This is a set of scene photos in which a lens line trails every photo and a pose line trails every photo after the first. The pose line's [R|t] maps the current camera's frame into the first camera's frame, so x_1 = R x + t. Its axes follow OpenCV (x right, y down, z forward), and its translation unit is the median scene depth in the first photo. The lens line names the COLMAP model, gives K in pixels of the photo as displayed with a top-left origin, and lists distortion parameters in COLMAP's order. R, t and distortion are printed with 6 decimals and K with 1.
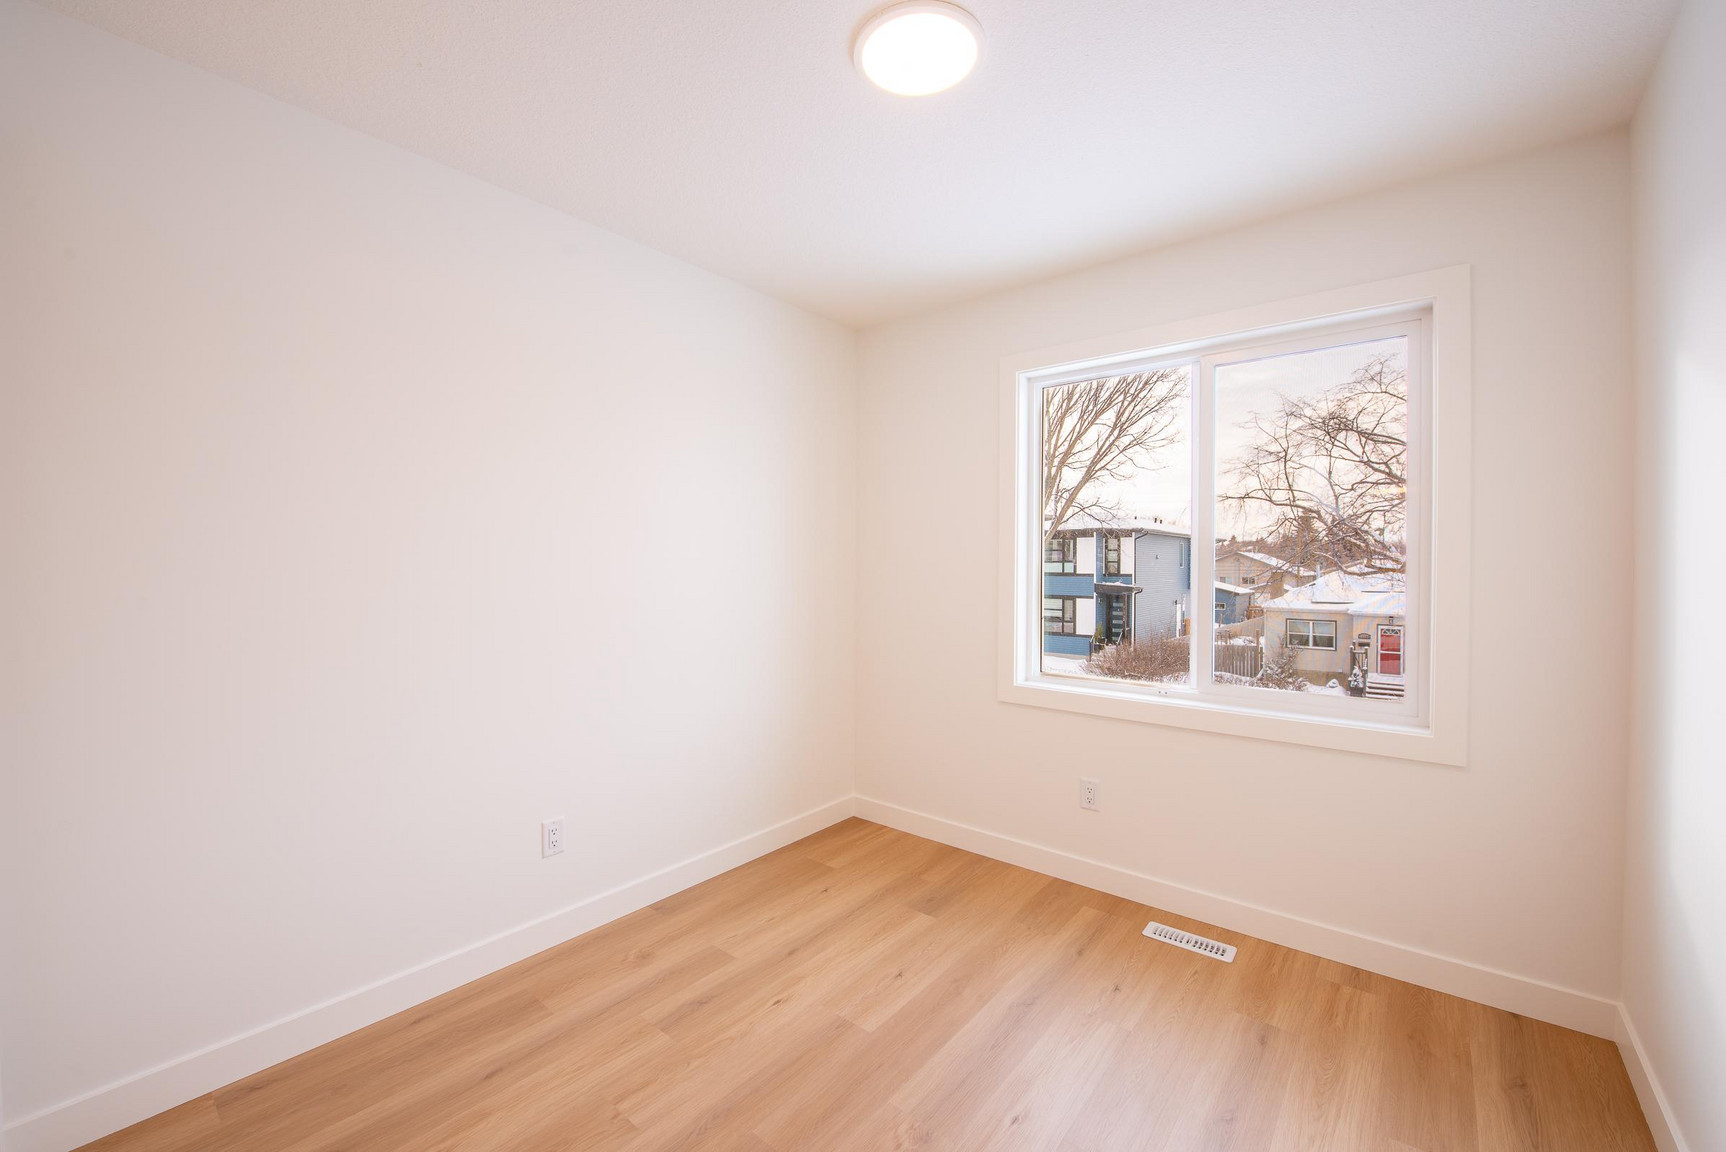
lens RADIAL K [[683.7, 0, 864.6], [0, 683.7, 568.0], [0, 0, 1]] dist [-0.001739, -0.000134]
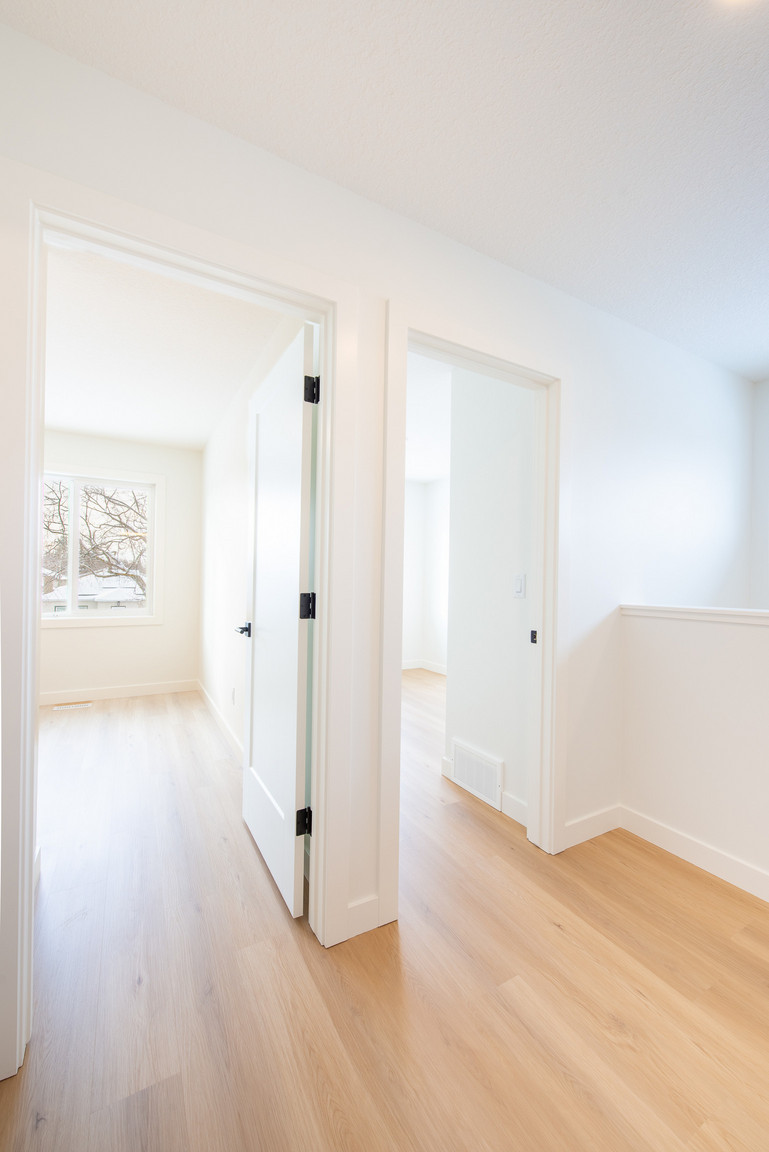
lens RADIAL K [[456.3, 0, 389.2], [0, 456.3, 575.2], [0, 0, 1]] dist [-0.001739, -0.000134]
pose [[0.361848, 0.005514, 0.932221, -0.100758], [-0.006052, 0.999975, -0.003565, 0.004444], [-0.932218, -0.004352, 0.361872, -0.104733]]
